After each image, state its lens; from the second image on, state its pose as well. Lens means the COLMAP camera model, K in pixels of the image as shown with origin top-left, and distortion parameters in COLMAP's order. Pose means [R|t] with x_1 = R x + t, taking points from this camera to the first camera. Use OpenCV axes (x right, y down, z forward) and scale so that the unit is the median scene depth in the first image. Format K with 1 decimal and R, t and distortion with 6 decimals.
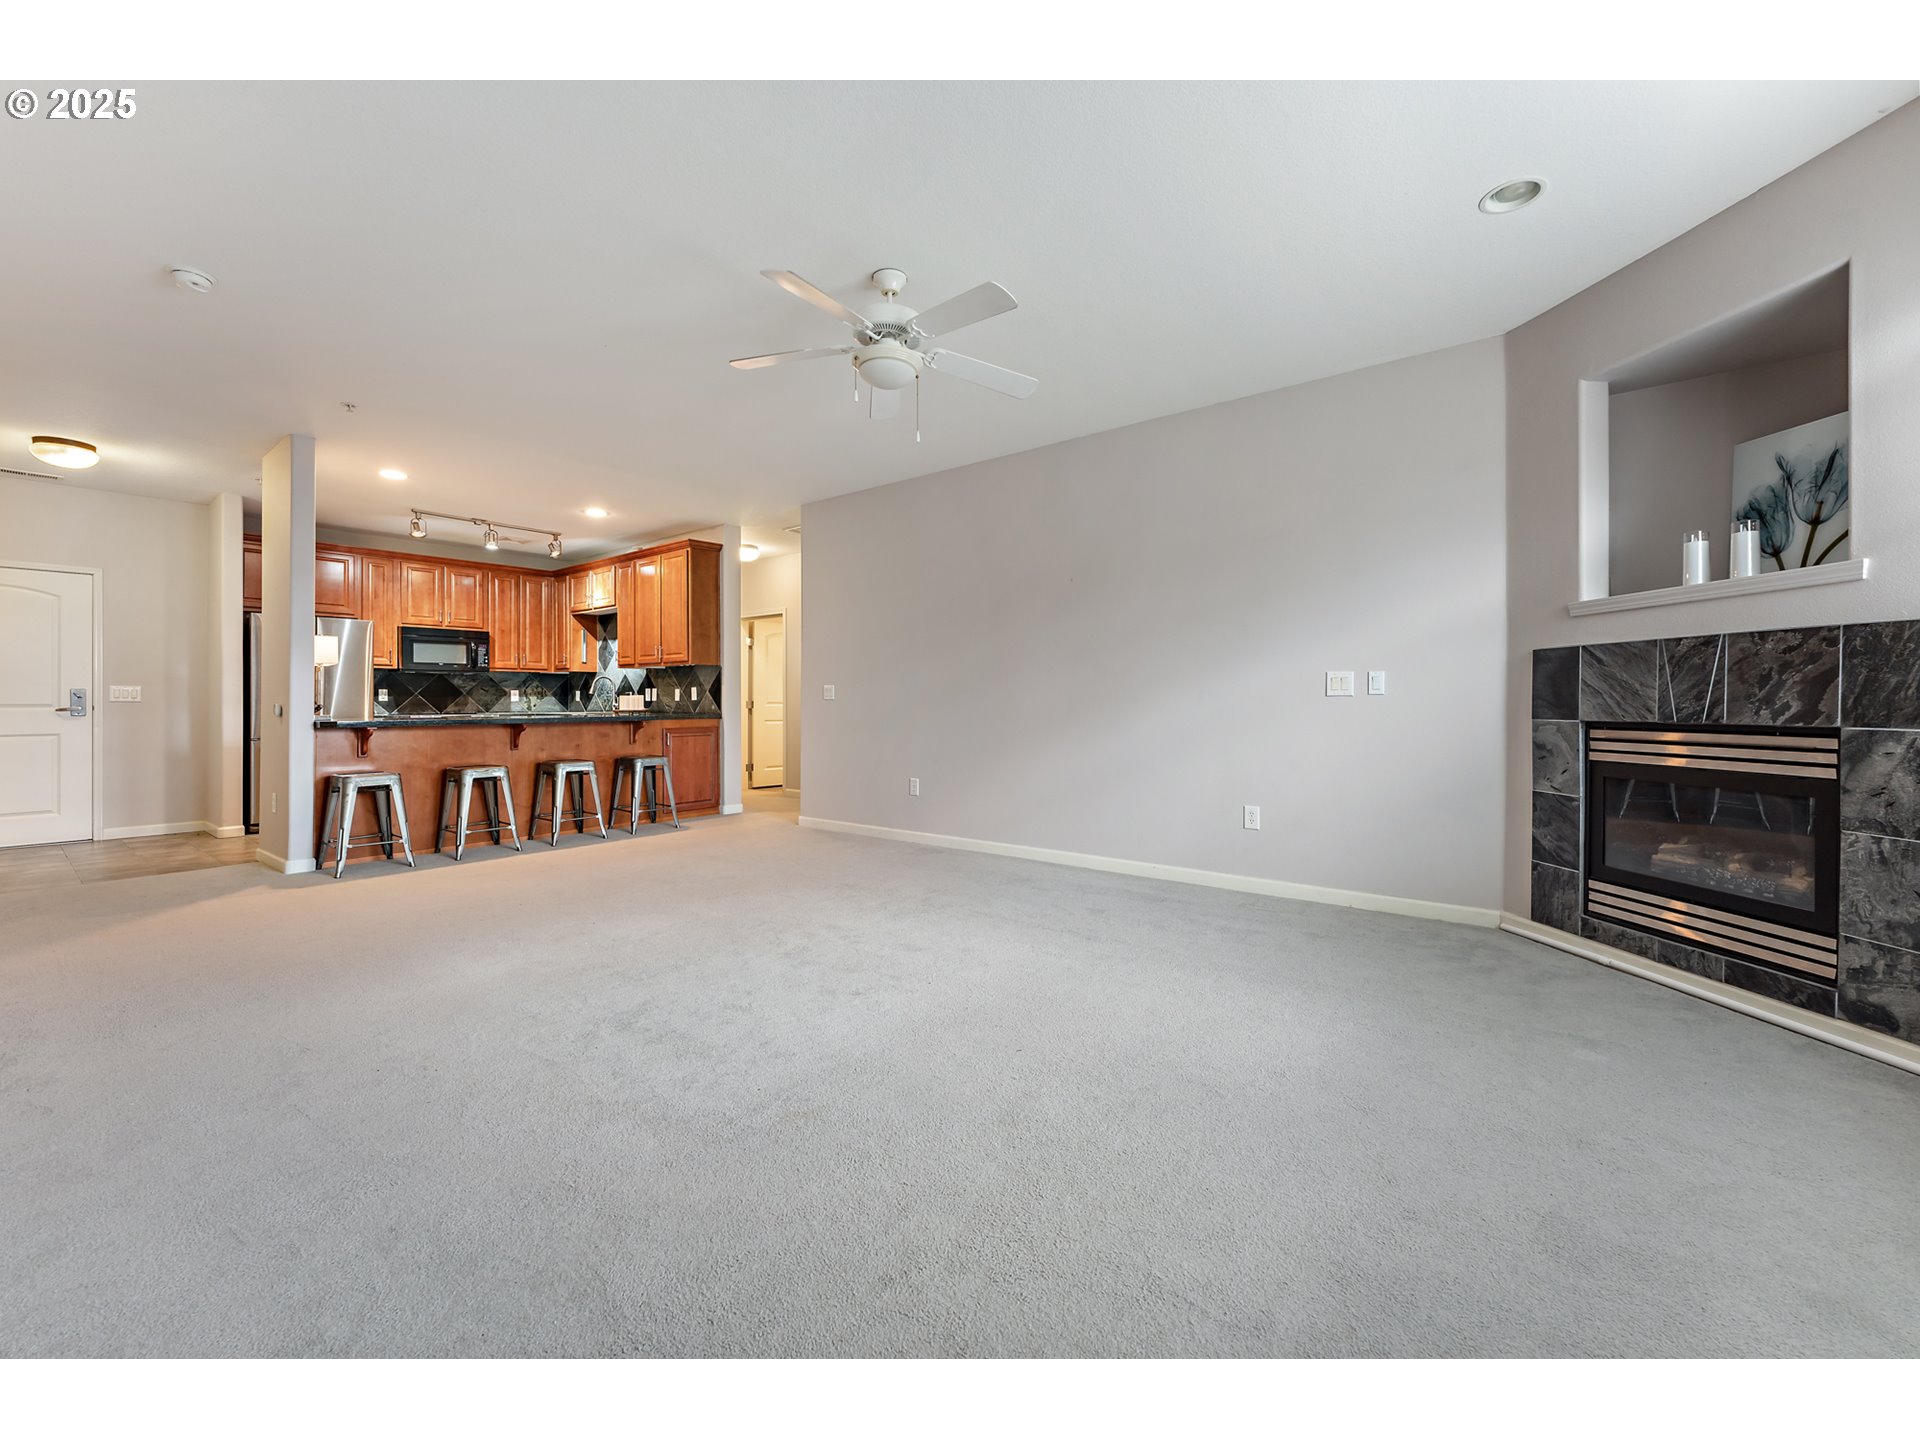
lens RADIAL K [[773.3, 0, 963.7], [0, 773.3, 707.6], [0, 0, 1]] dist [0.000065, 0.000162]
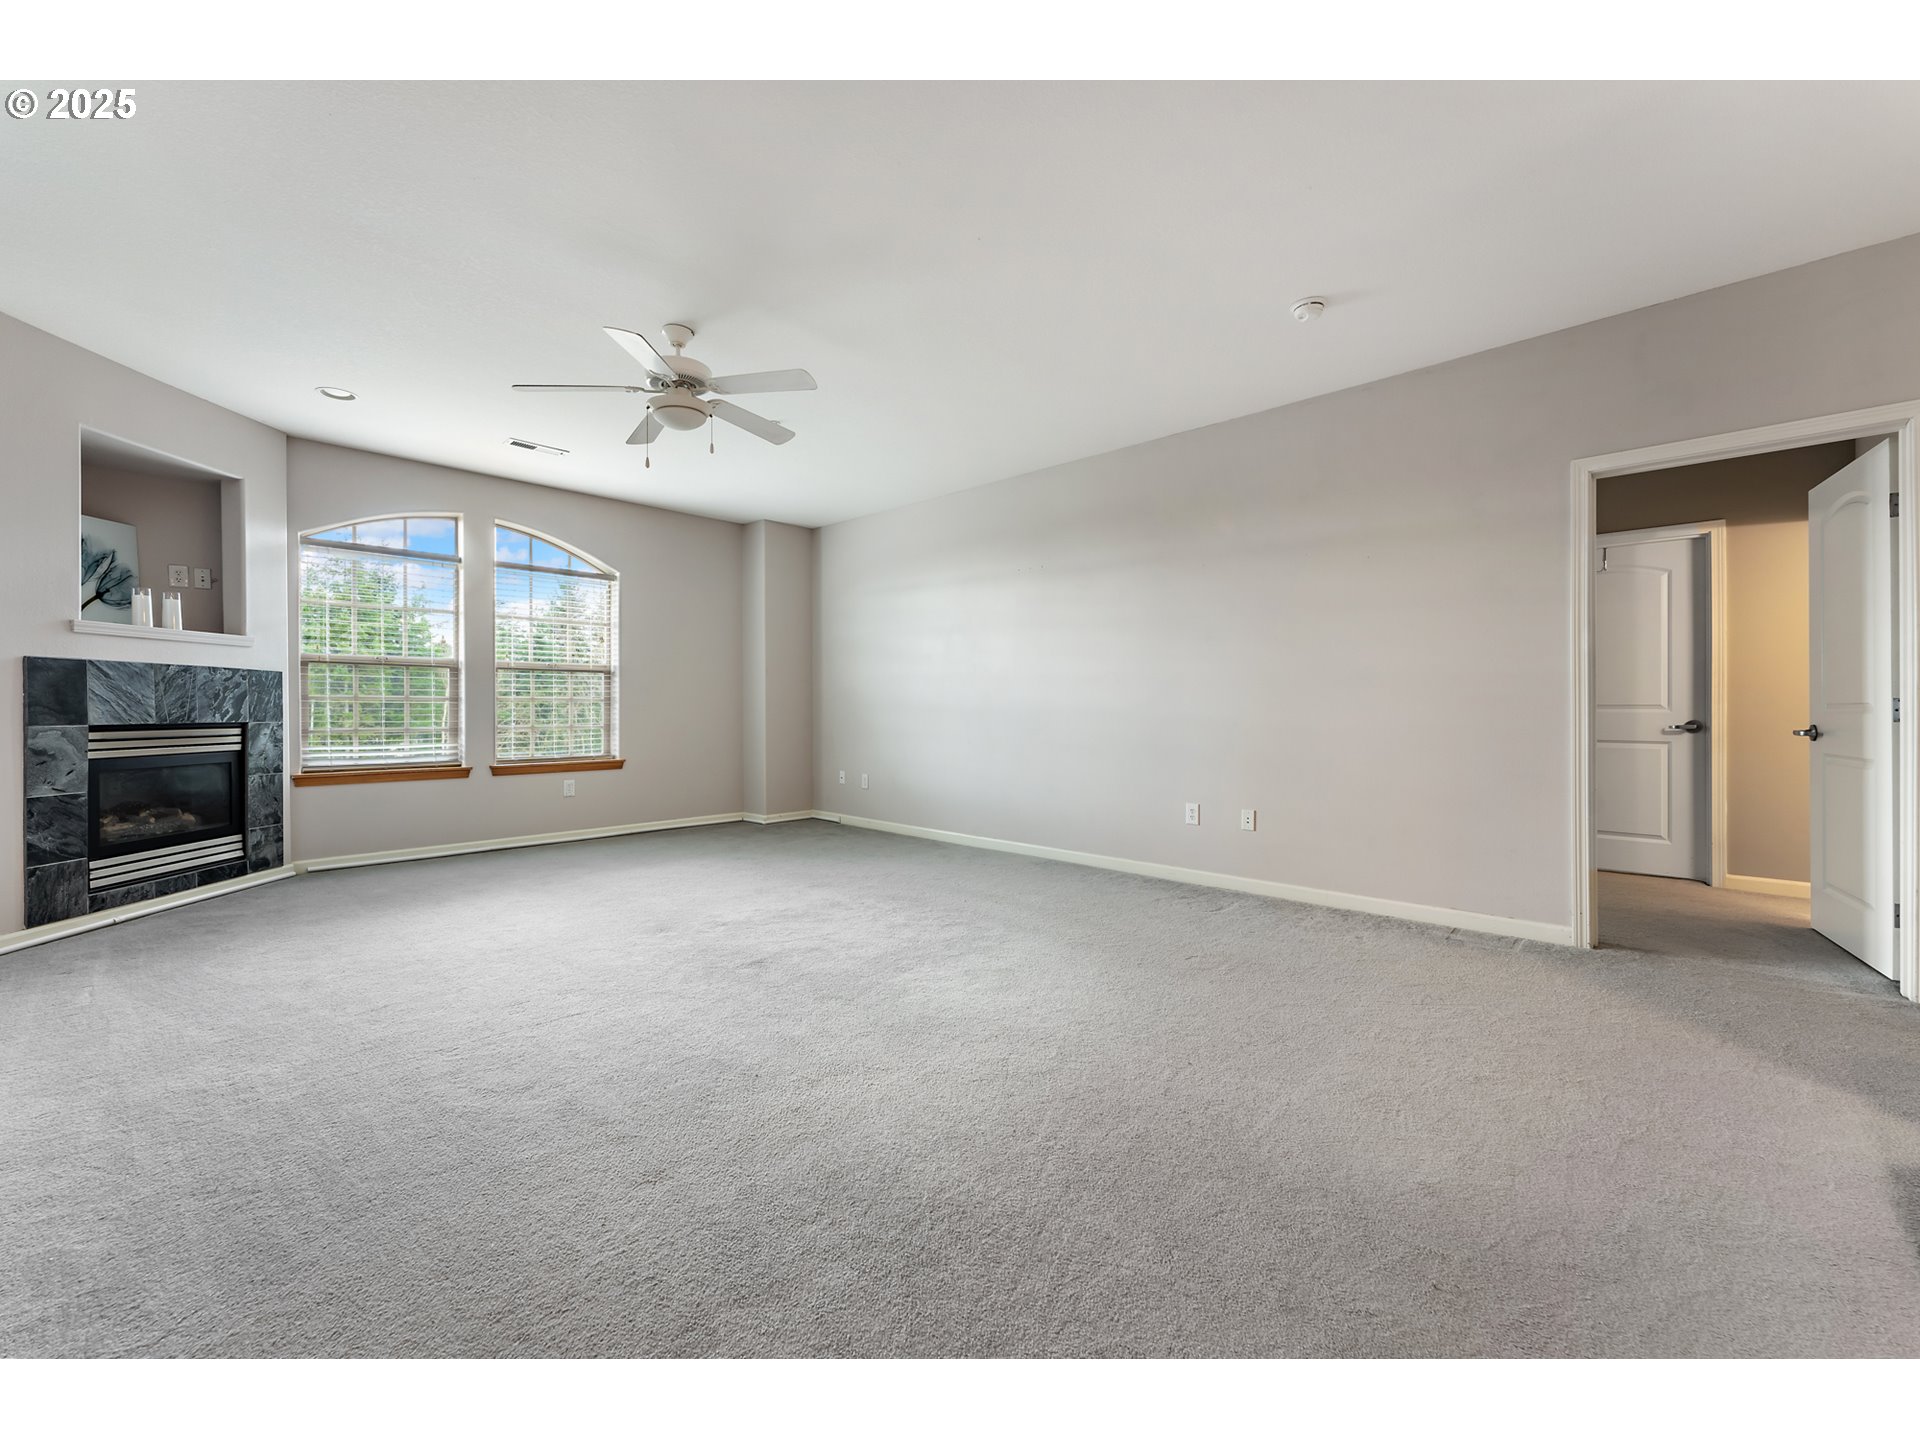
lens RADIAL K [[773.3, 0, 963.7], [0, 773.3, 707.6], [0, 0, 1]] dist [0.000065, 0.000162]
pose [[-0.996438, 0.003516, 0.084250, -0.550697], [0.003864, 0.999985, 0.003964, -0.007998], [-0.084234, 0.004275, -0.996437, 1.899136]]
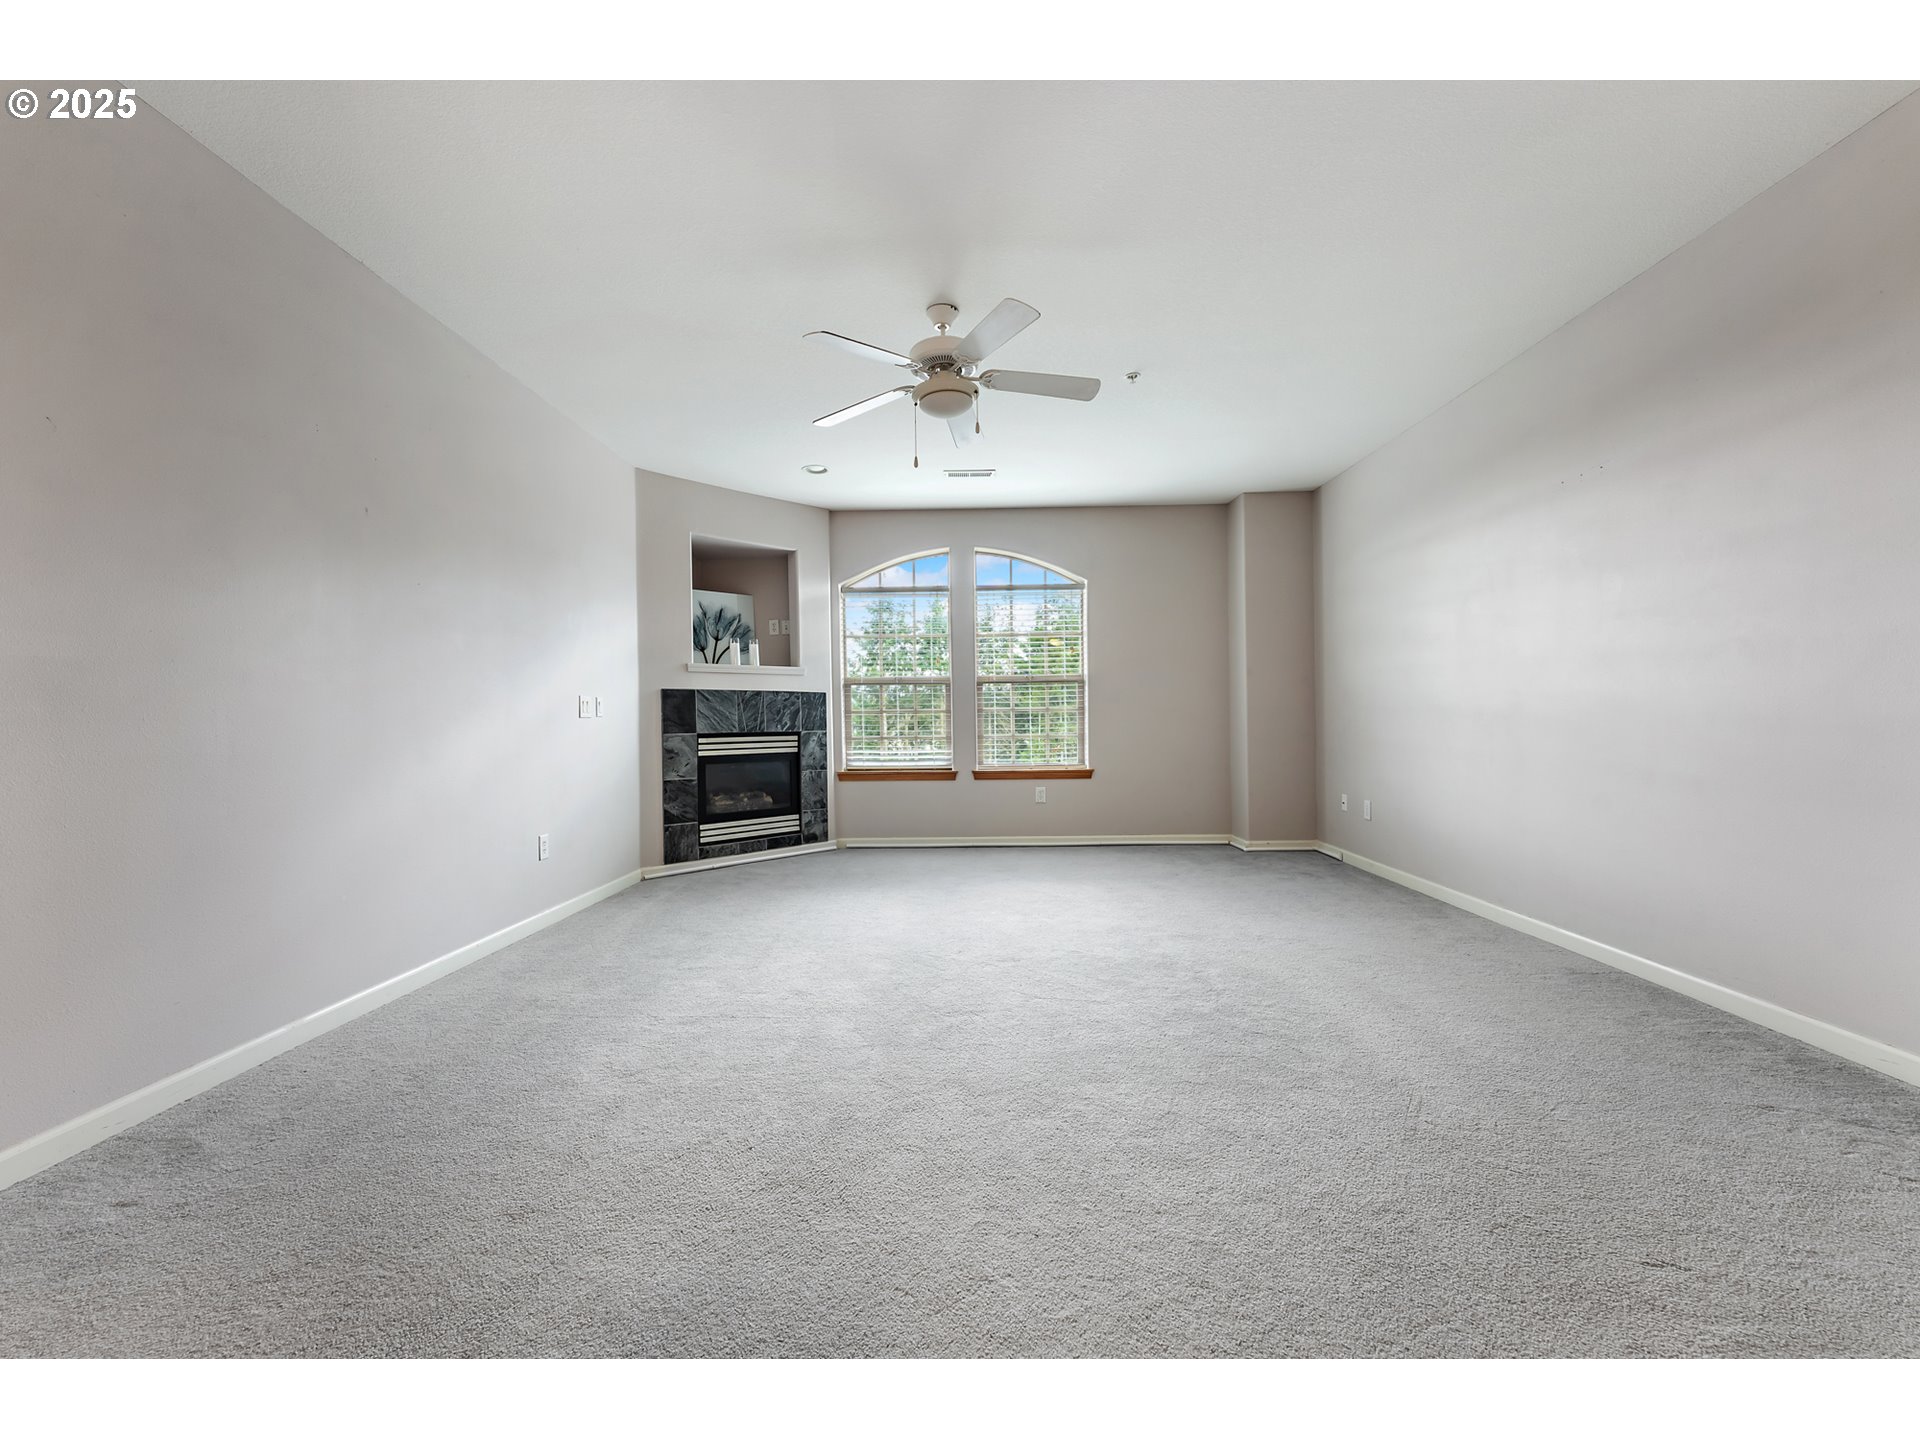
lens RADIAL K [[780.0, 0, 963.9], [0, 780.0, 727.5], [0, 0, 1]] dist [0.001218, 0.000136]
pose [[-0.607727, 0.003078, 0.794140, -0.866711], [0.018653, 0.999772, 0.010399, -0.002878], [-0.793927, 0.021133, -0.607645, 1.475213]]
